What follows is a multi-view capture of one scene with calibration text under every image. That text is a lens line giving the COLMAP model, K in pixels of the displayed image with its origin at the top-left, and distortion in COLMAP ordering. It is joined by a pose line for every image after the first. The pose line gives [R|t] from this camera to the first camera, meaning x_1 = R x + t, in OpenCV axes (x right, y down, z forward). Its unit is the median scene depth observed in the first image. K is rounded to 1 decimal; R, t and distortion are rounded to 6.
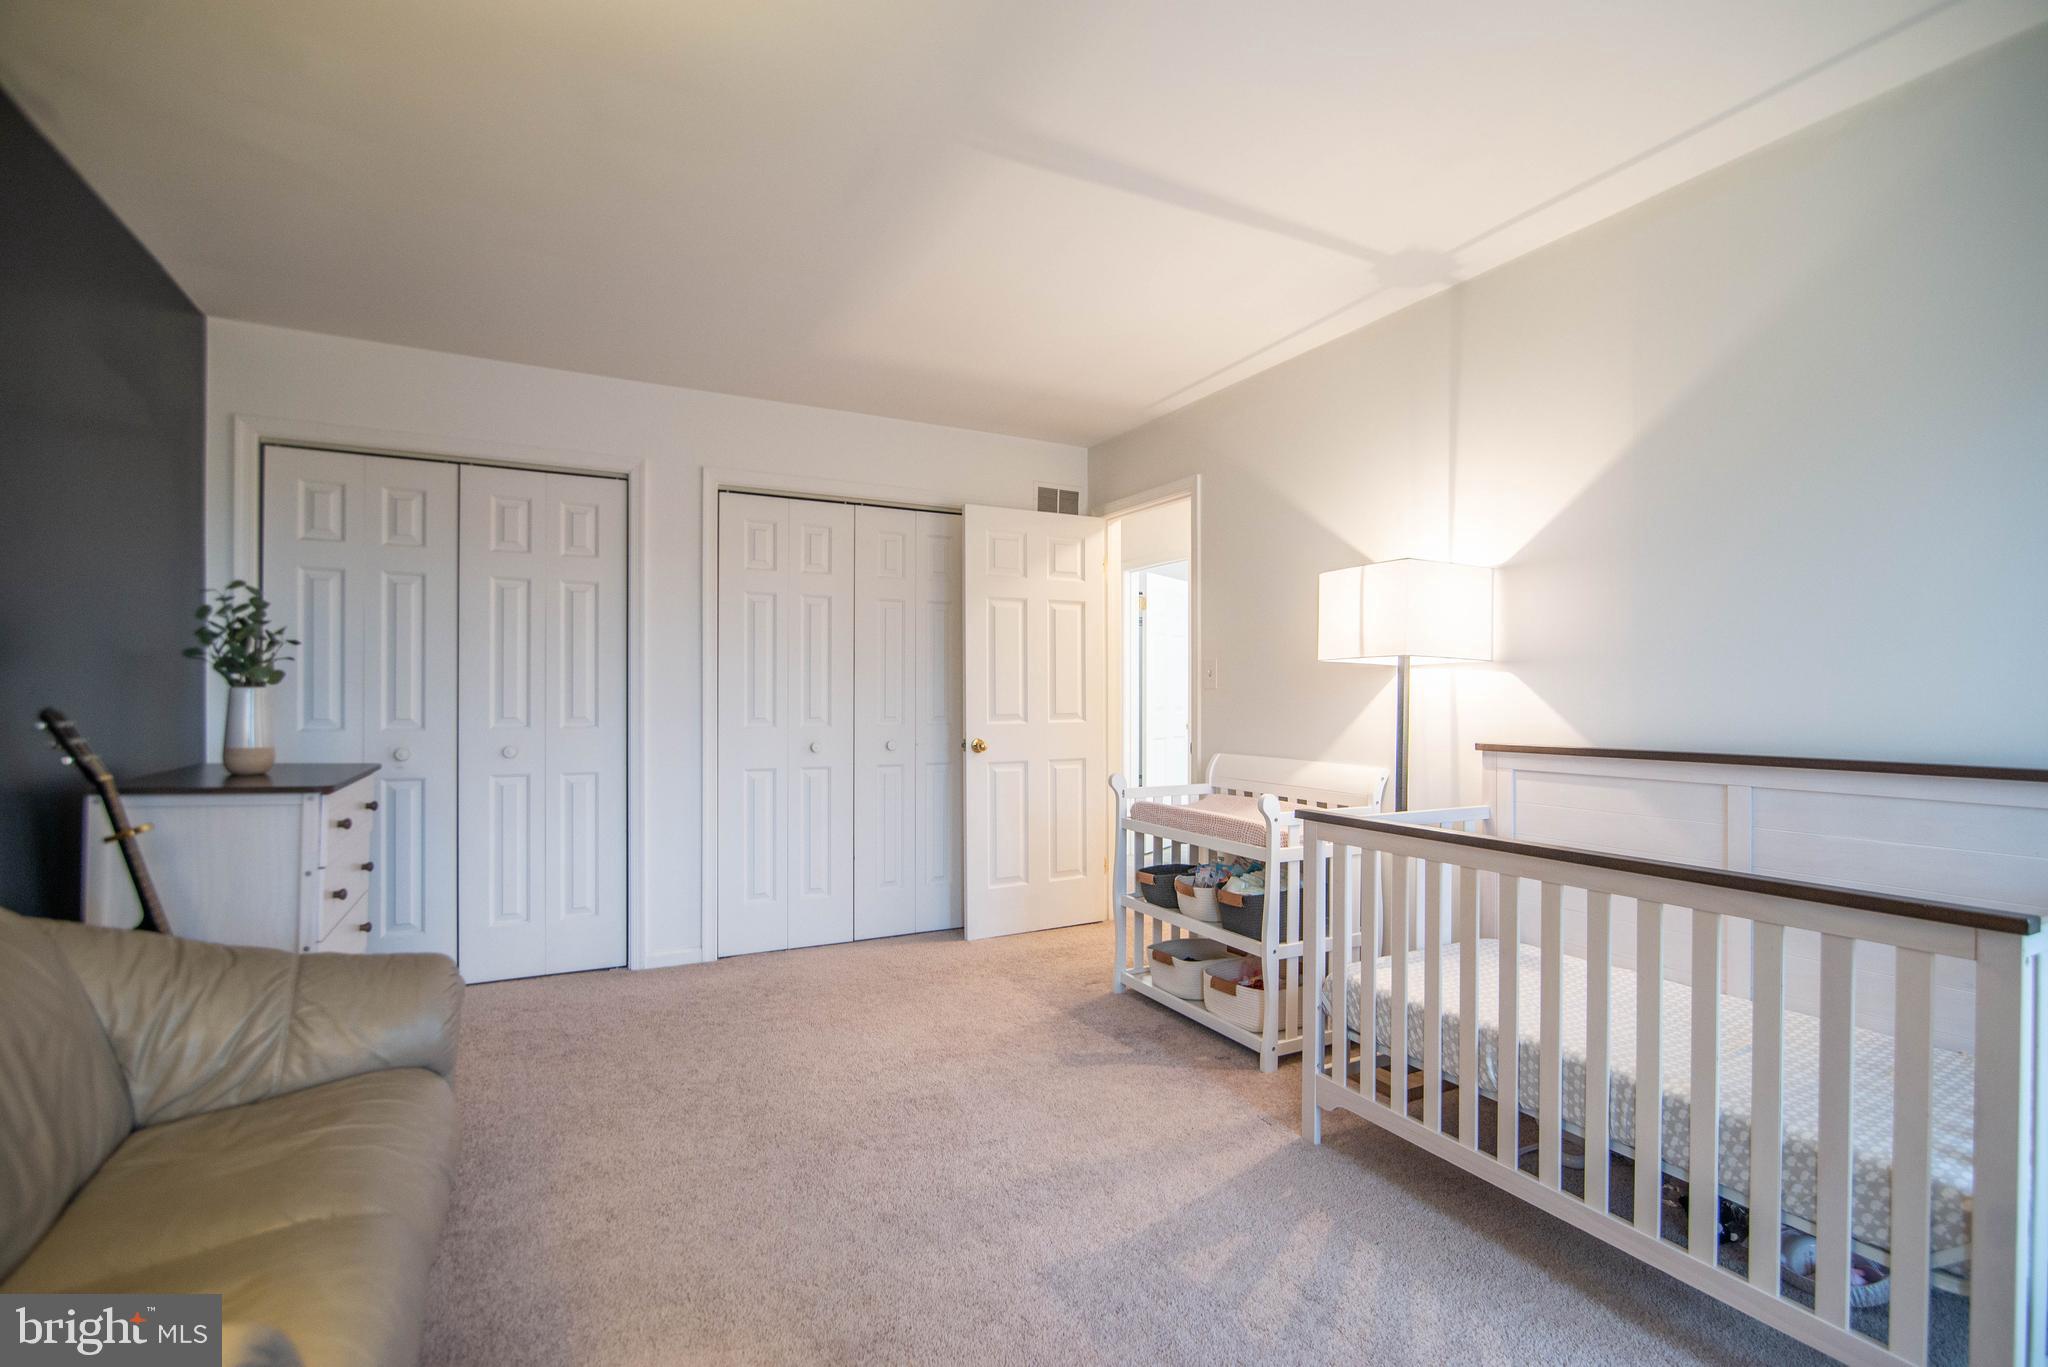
lens RADIAL K [[943.1, 0, 1031.3], [0, 943.1, 695.3], [0, 0, 1]] dist [-0.018700, 0.001629]
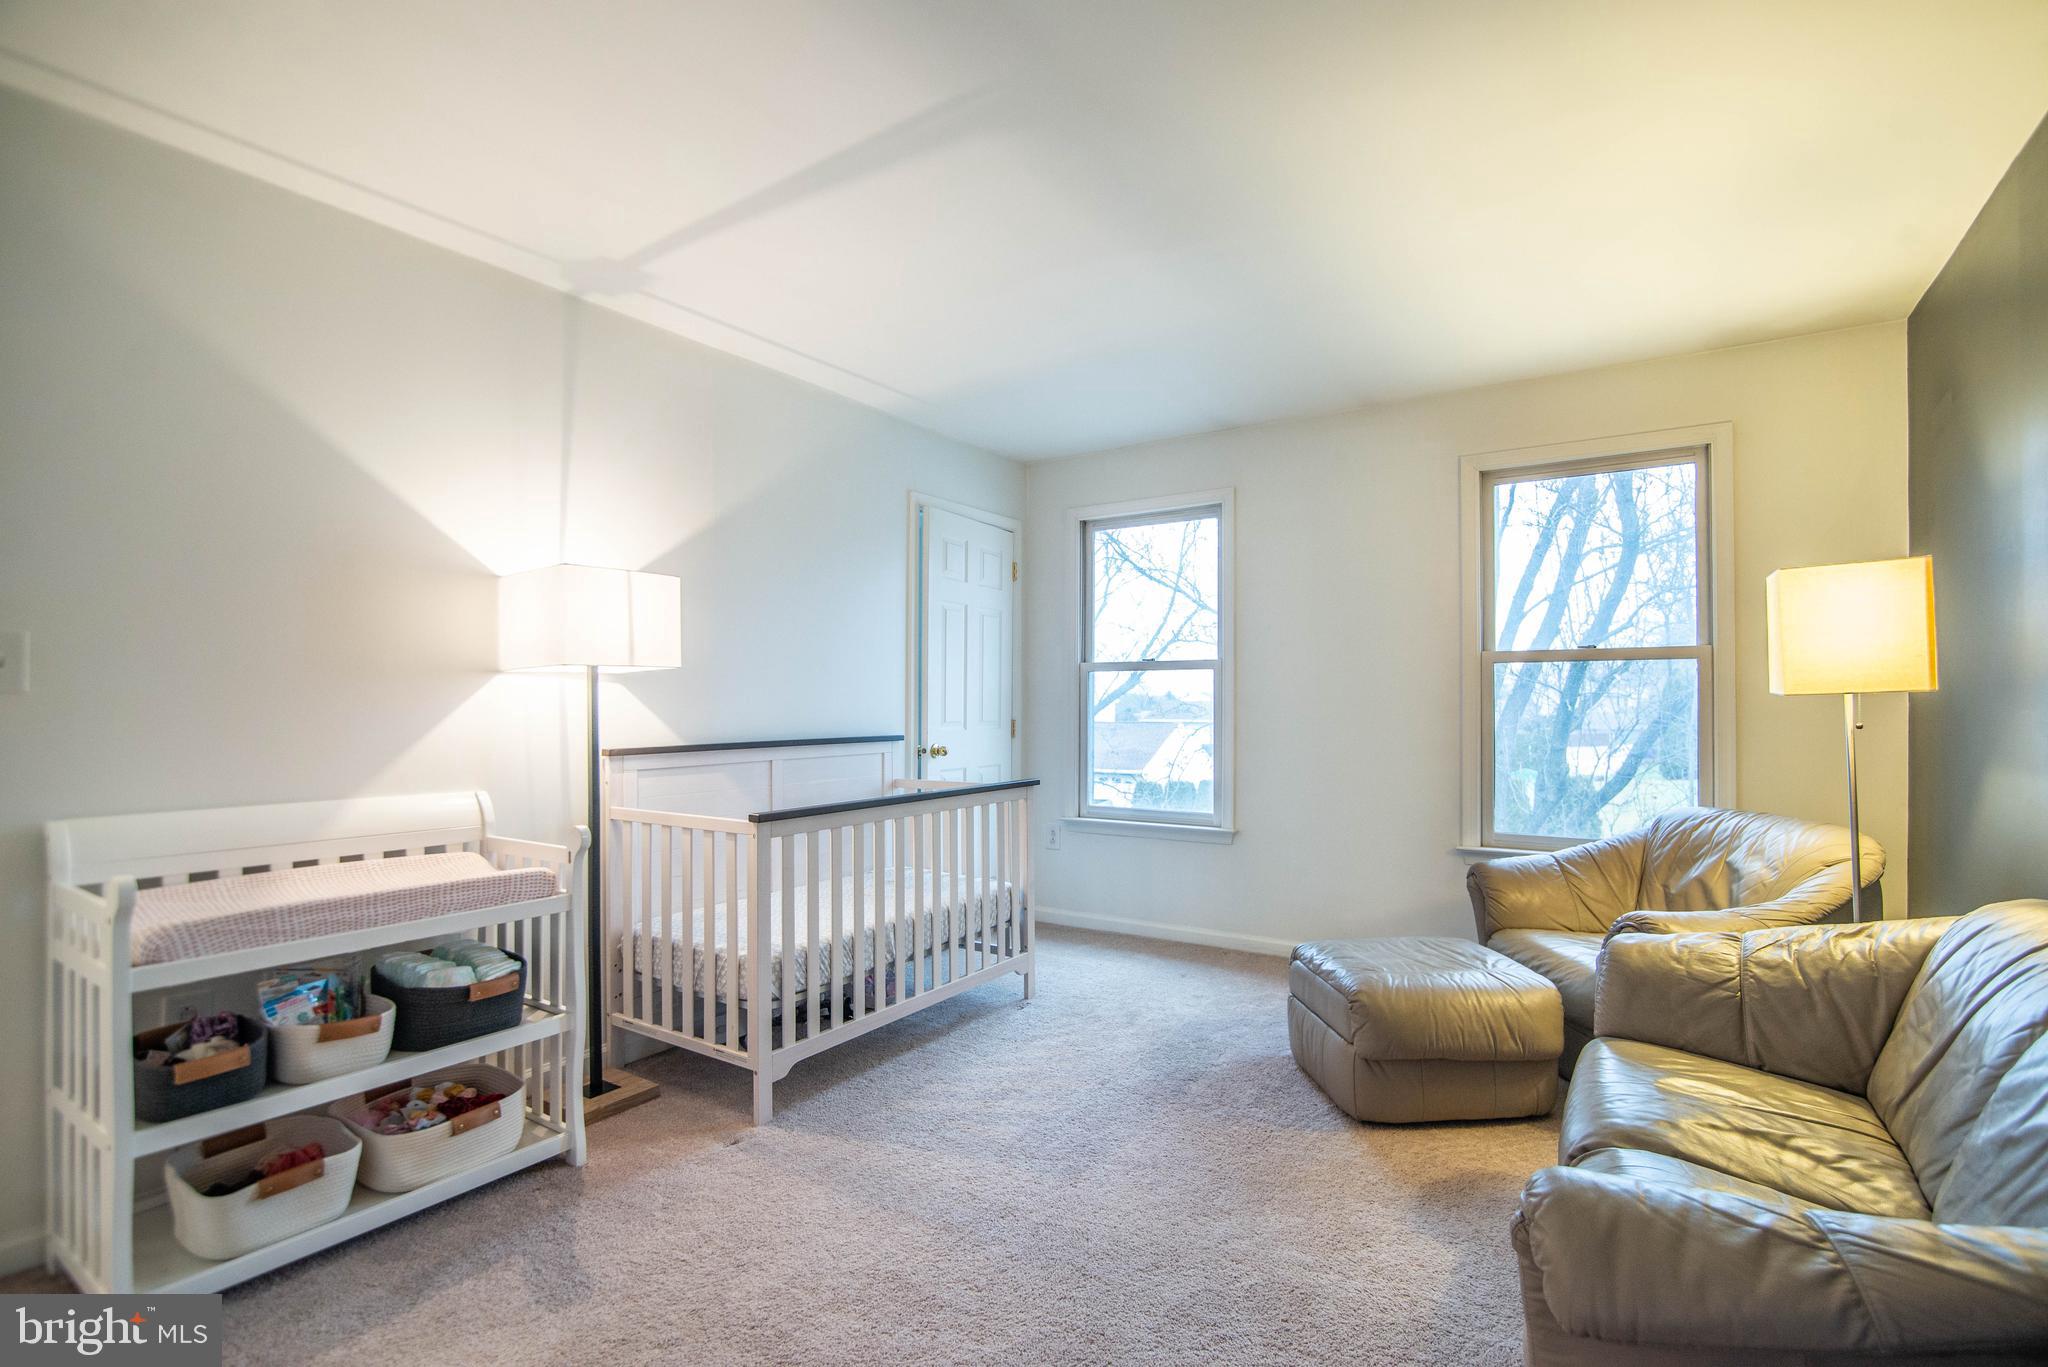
lens RADIAL K [[943.1, 0, 1031.3], [0, 943.1, 695.3], [0, 0, 1]] dist [-0.018700, 0.001629]
pose [[-0.505024, 0.004080, 0.863096, -0.717711], [-0.003226, 0.999973, -0.006615, -0.005039], [-0.863099, -0.006125, -0.504997, 1.179012]]
